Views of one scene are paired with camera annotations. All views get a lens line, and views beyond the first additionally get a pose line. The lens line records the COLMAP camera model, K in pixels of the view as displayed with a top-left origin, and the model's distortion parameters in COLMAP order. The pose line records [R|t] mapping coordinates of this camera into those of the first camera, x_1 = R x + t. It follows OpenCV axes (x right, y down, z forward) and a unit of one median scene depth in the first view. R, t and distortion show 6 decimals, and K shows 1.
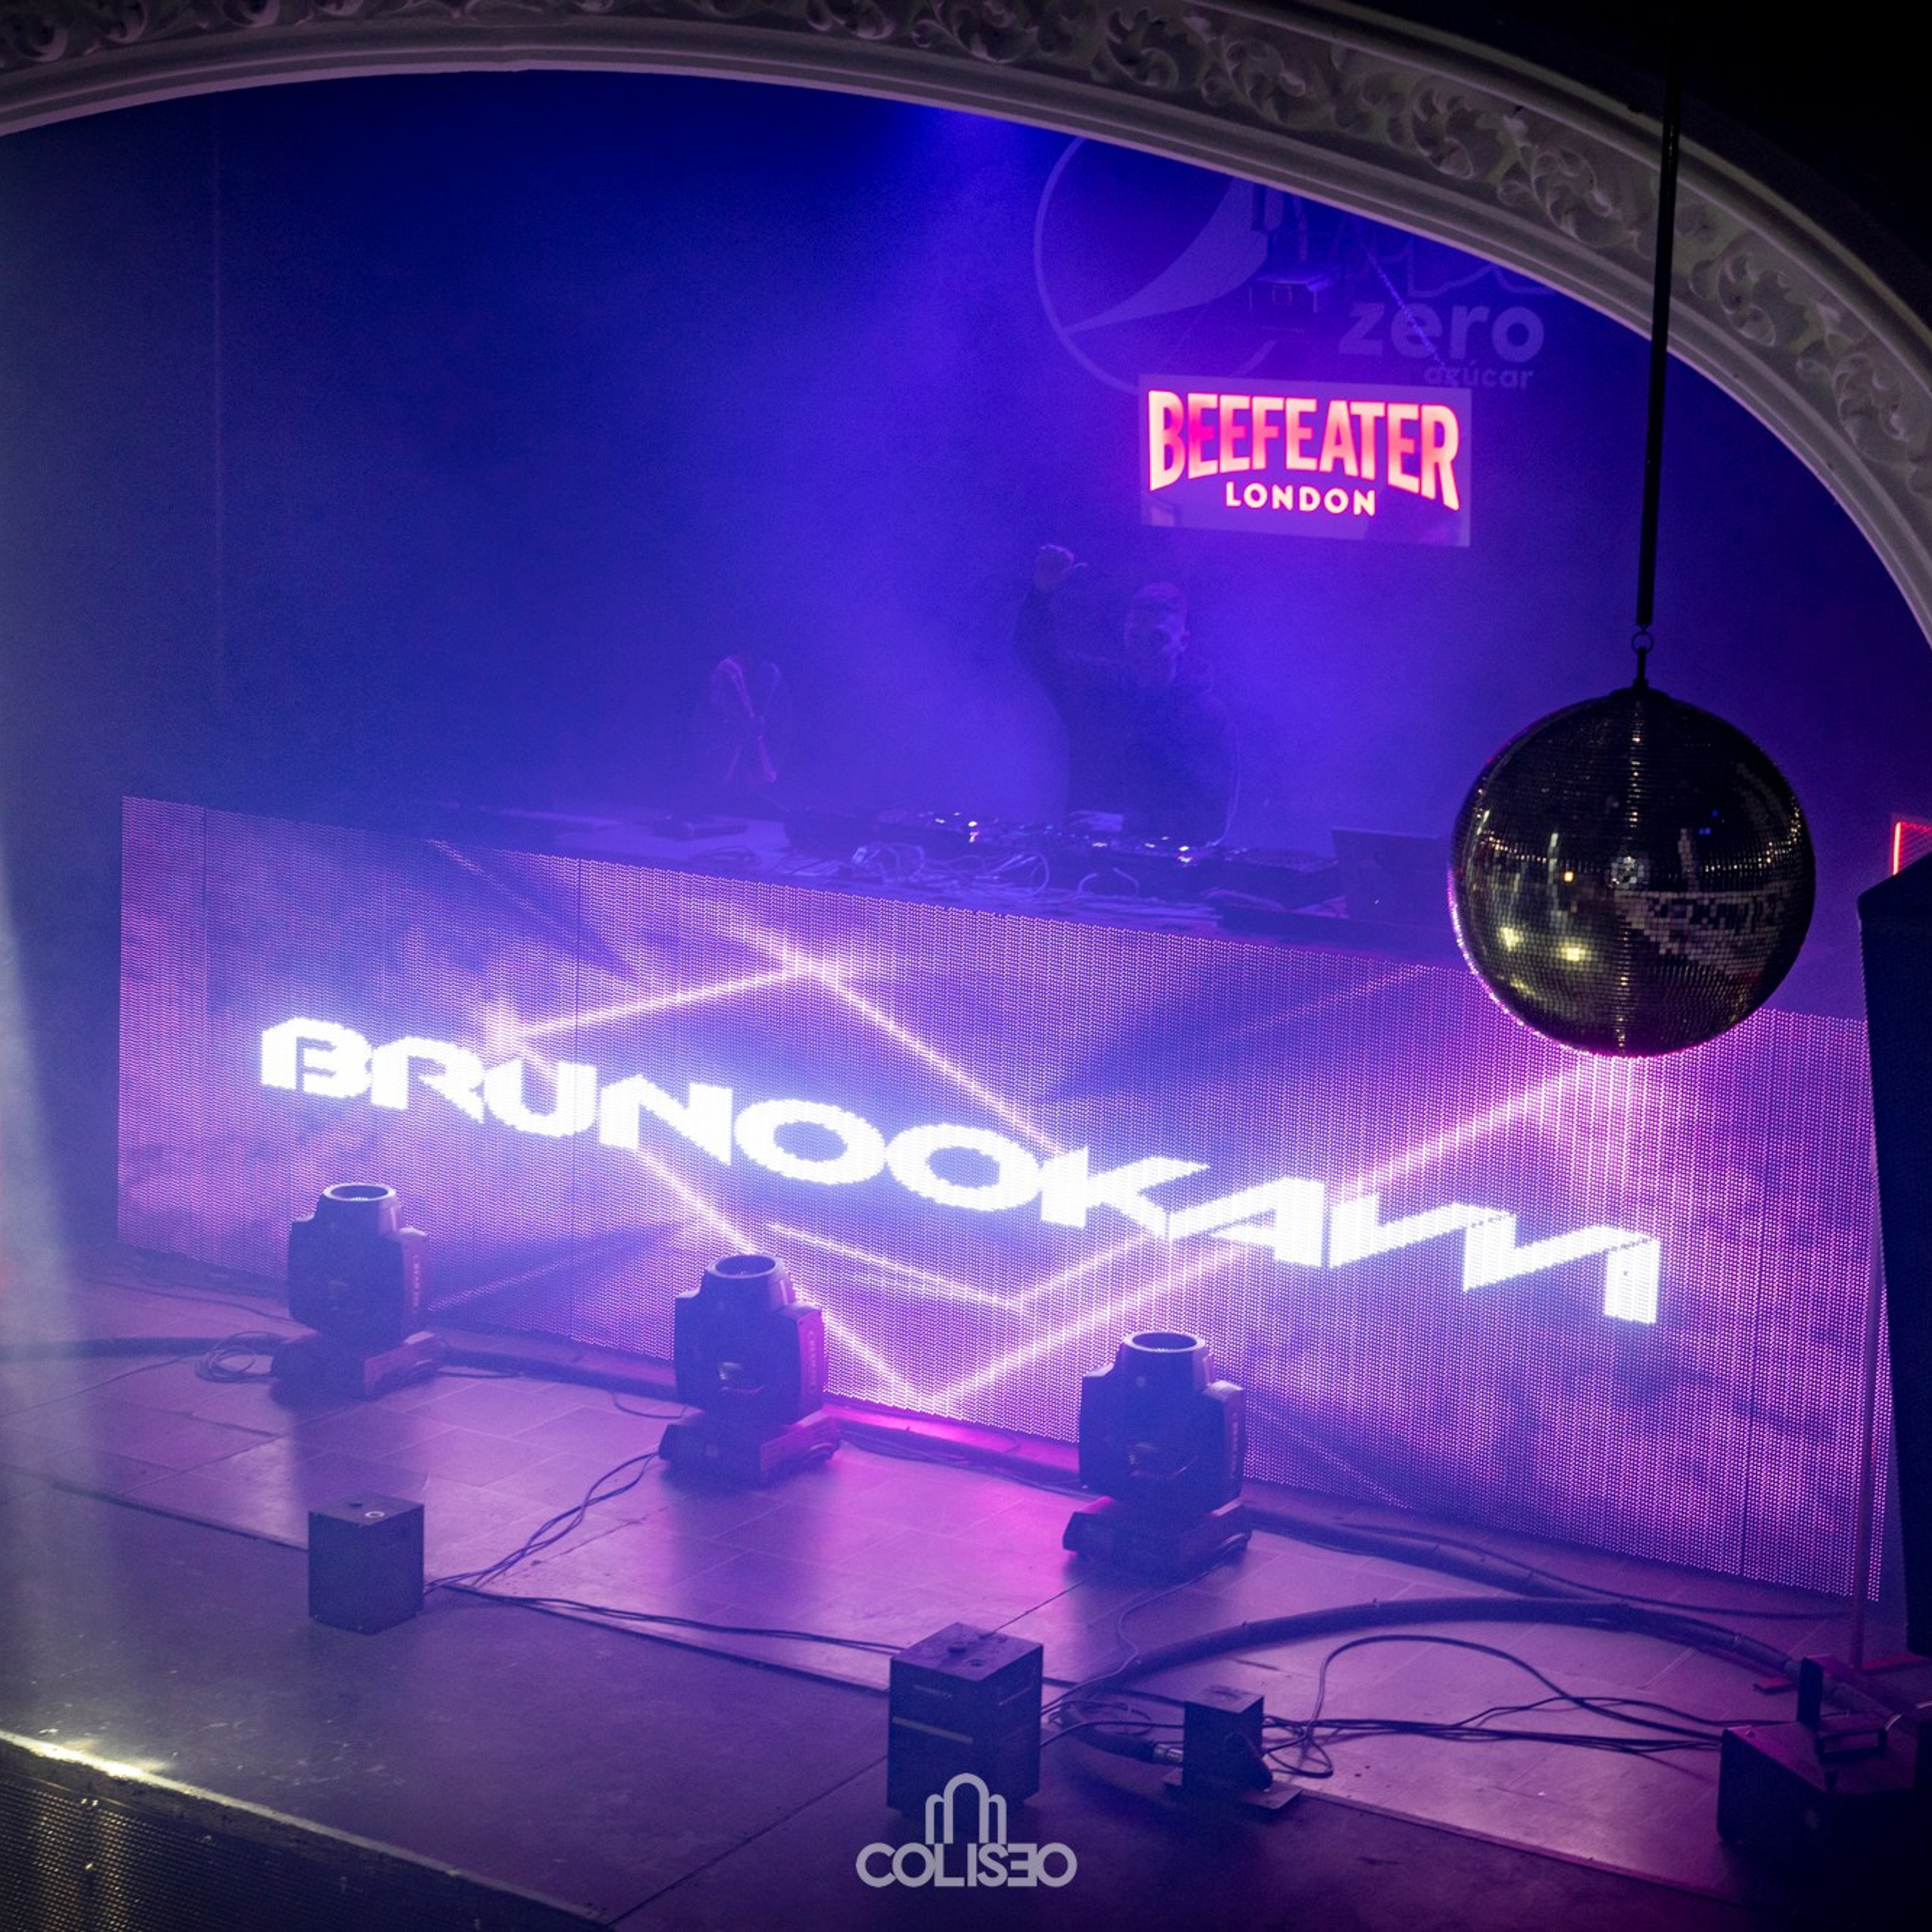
lens RADIAL K [[3805.2, 0, 970.4], [0, 3805.2, 970.4], [0, 0, 1]] dist [-0.013122, 0.000000]
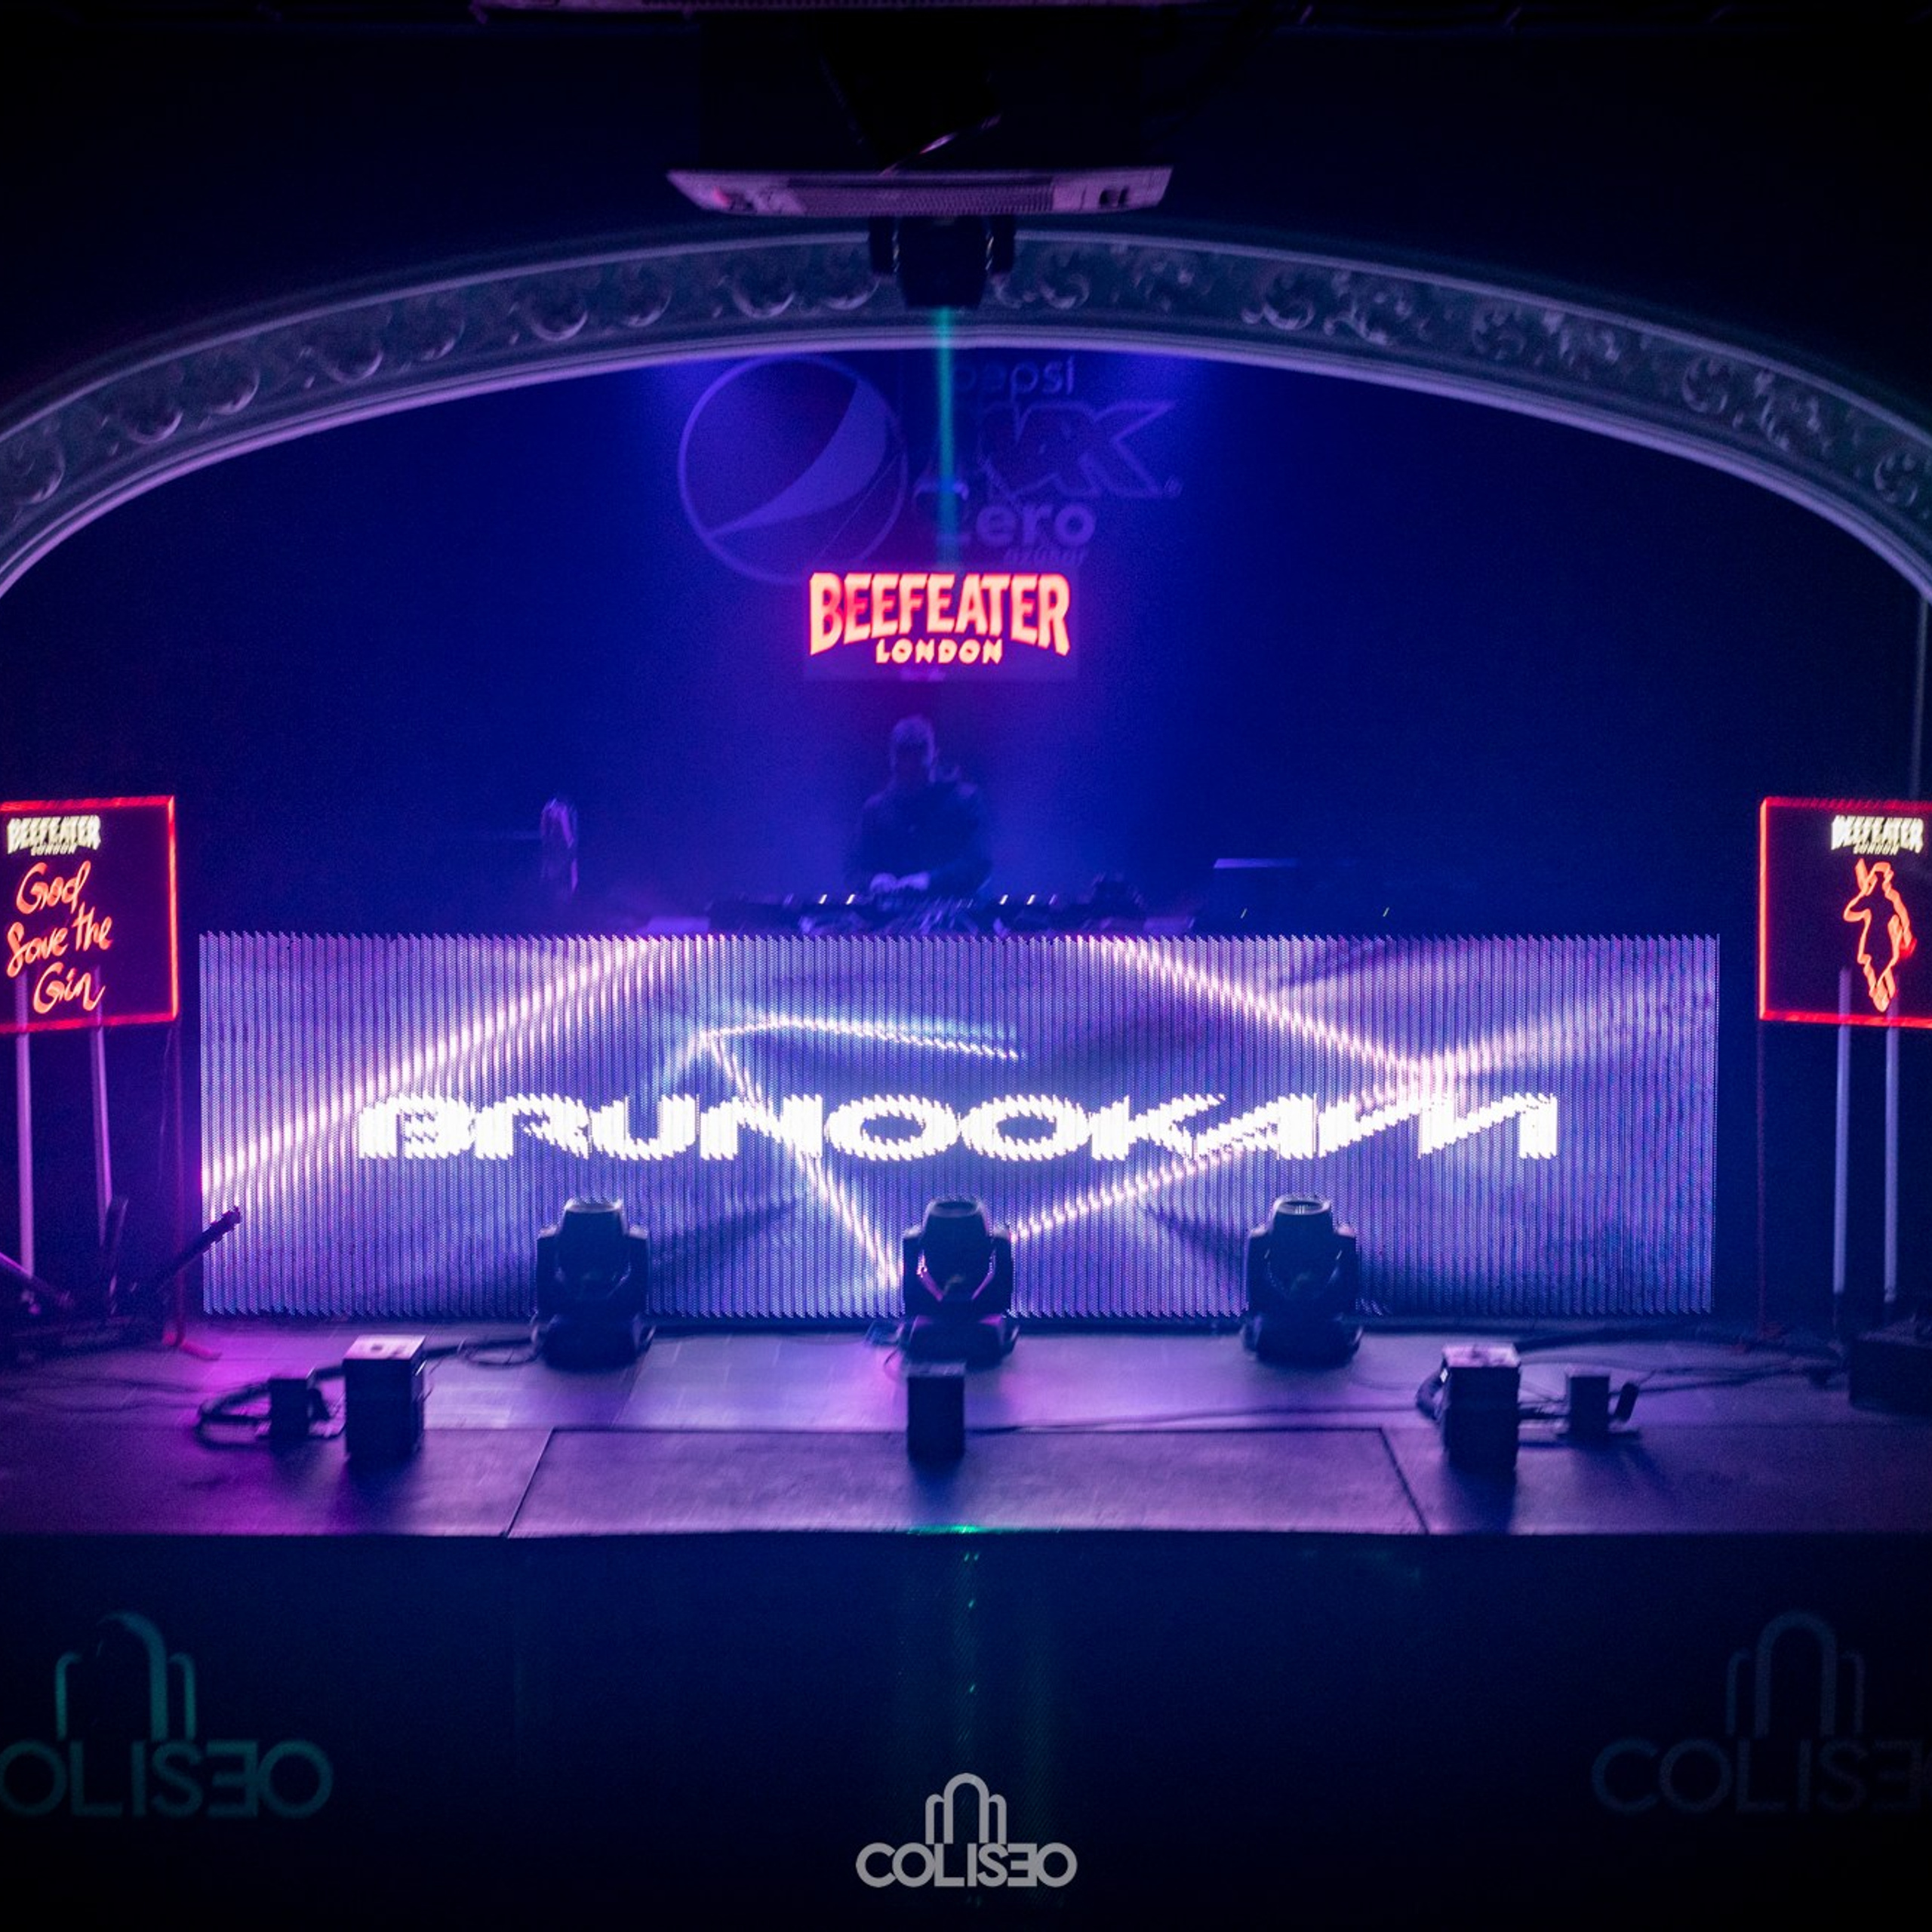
lens RADIAL K [[3859.4, 0, 965.6], [0, 3859.4, 961.9], [0, 0, 1]] dist [-0.075405, 0.000000]
pose [[0.854450, -0.085550, 0.512442, -0.615807], [0.117828, 0.992557, -0.030763, 0.027321], [-0.505997, 0.086665, 0.858170, -0.159928]]
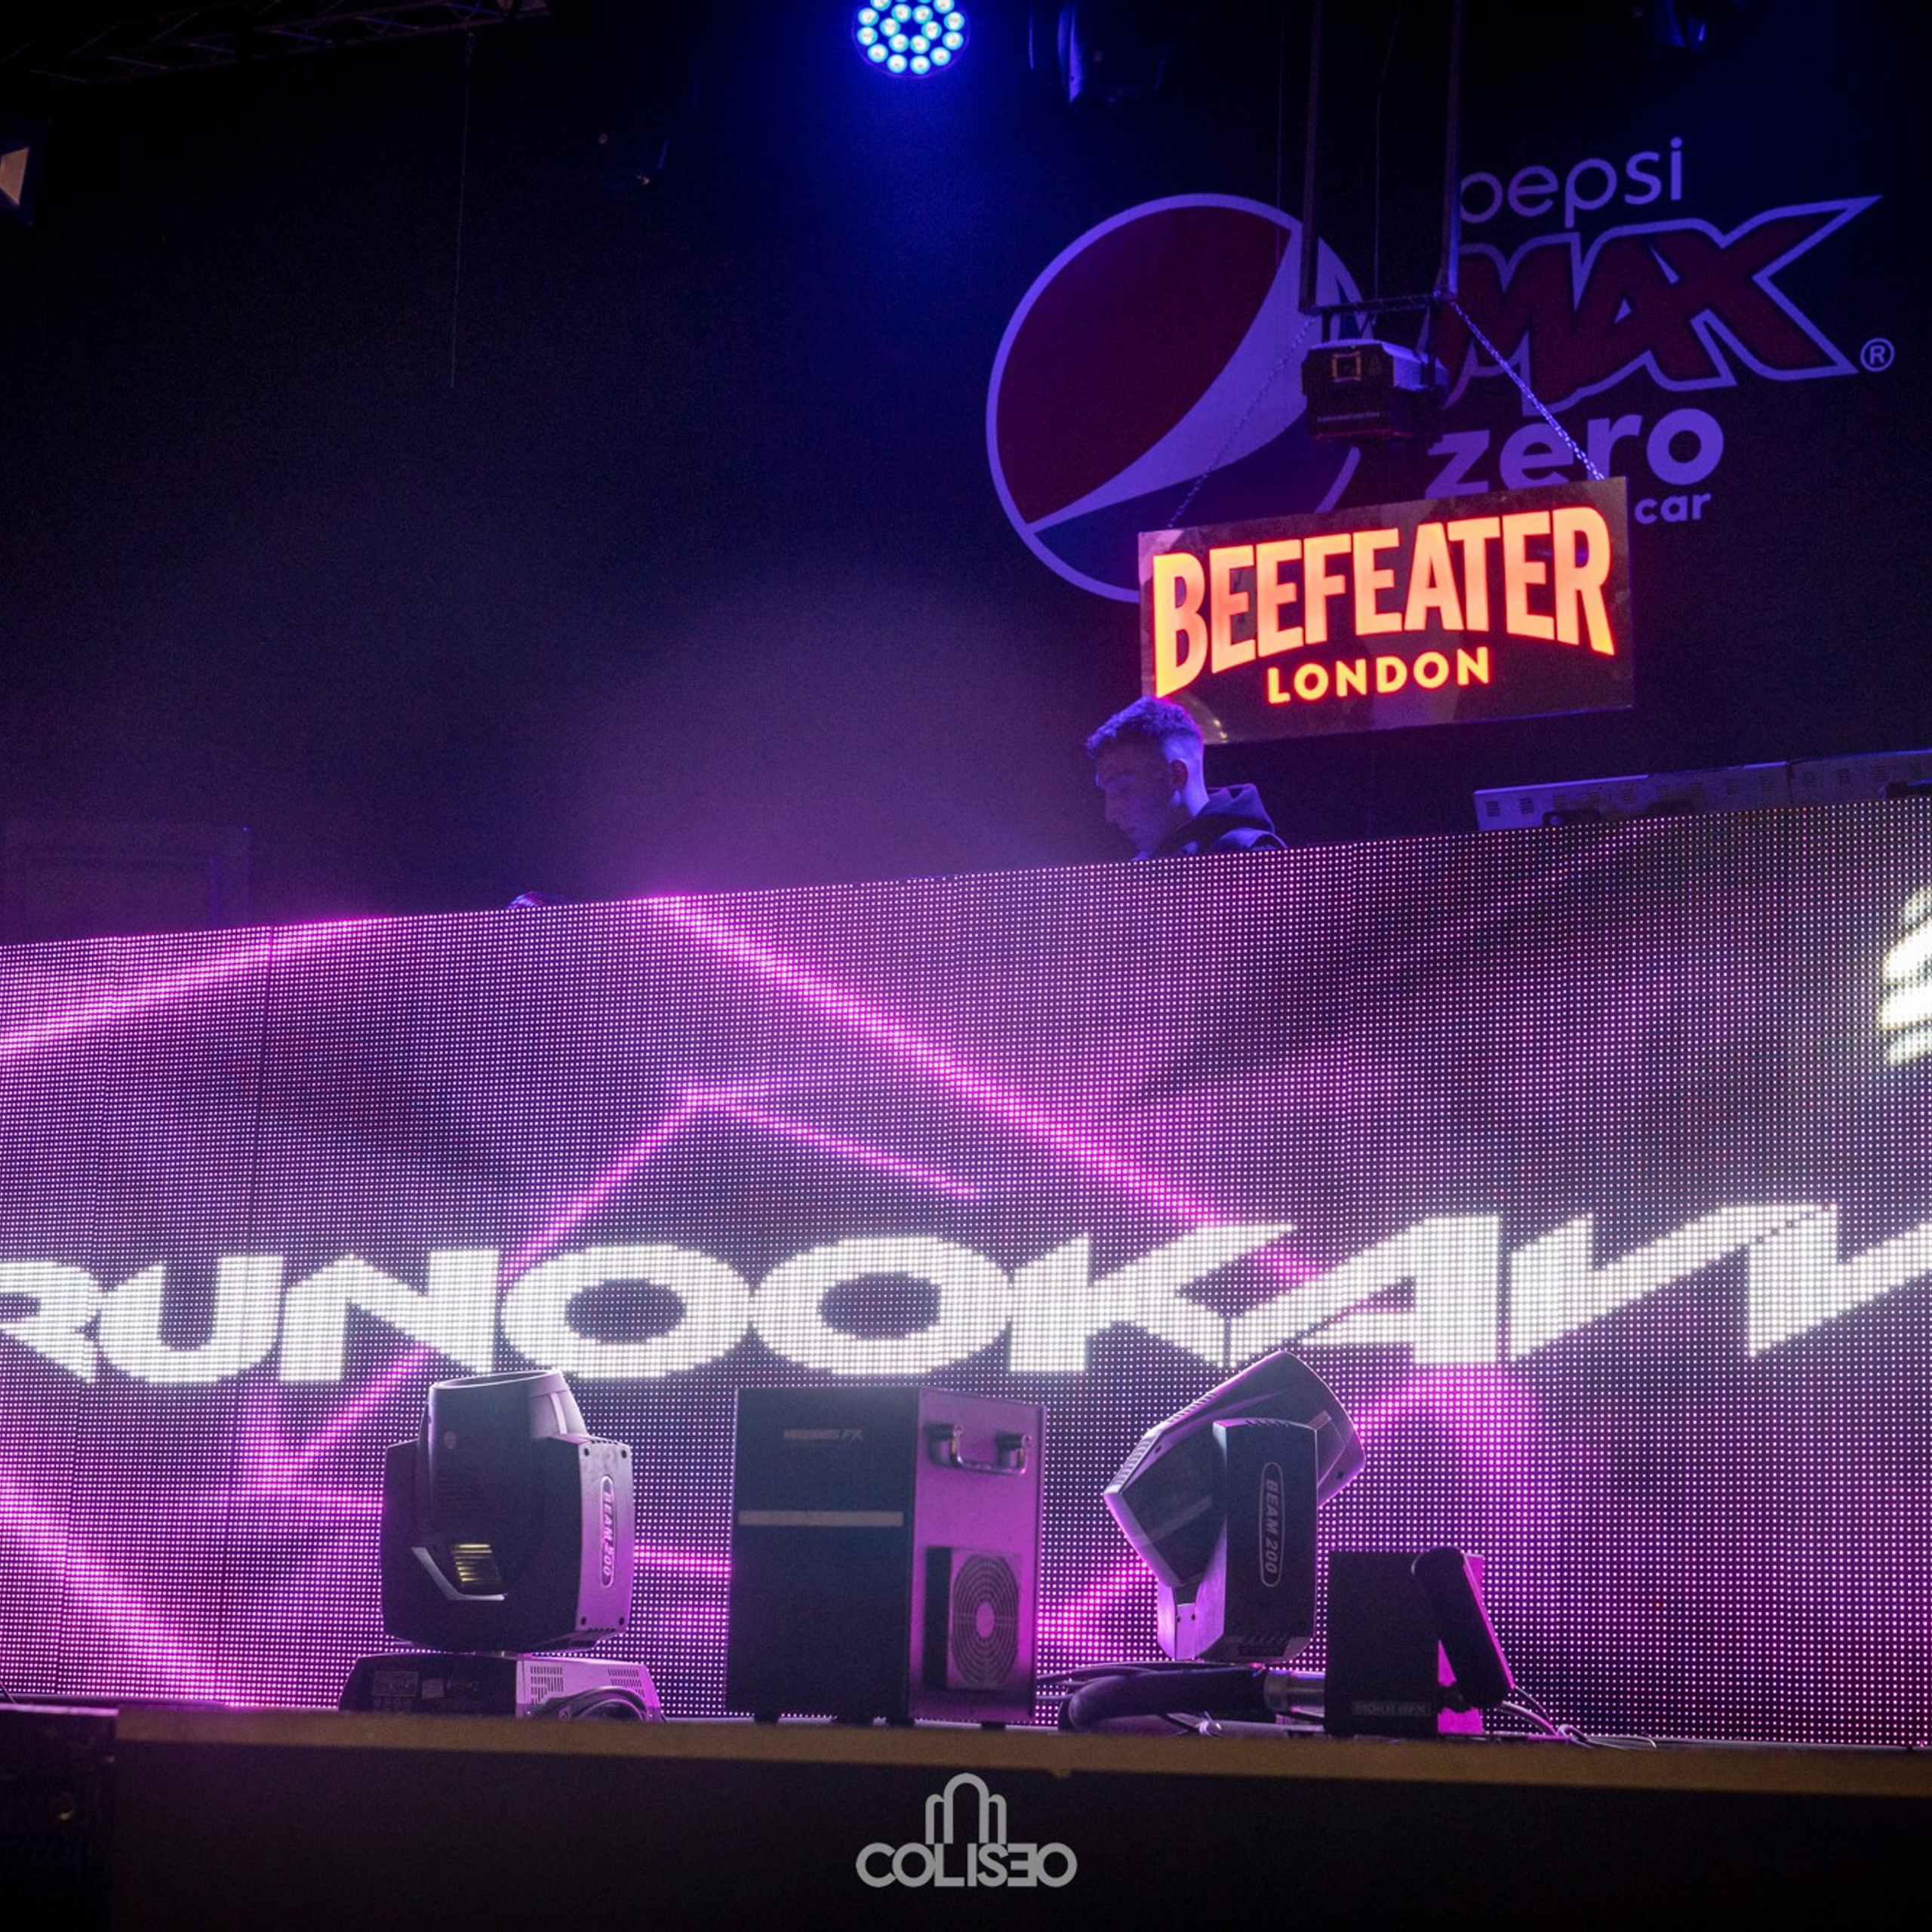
lens RADIAL K [[4447.9, 0, 960.6], [0, 4447.9, 967.1], [0, 0, 1]] dist [0.001798, 0.000000]
pose [[0.999779, 0.011414, 0.017648, -0.001651], [-0.004382, 0.934426, -0.356130, 0.211721], [-0.020556, 0.355974, 0.934270, 0.277192]]
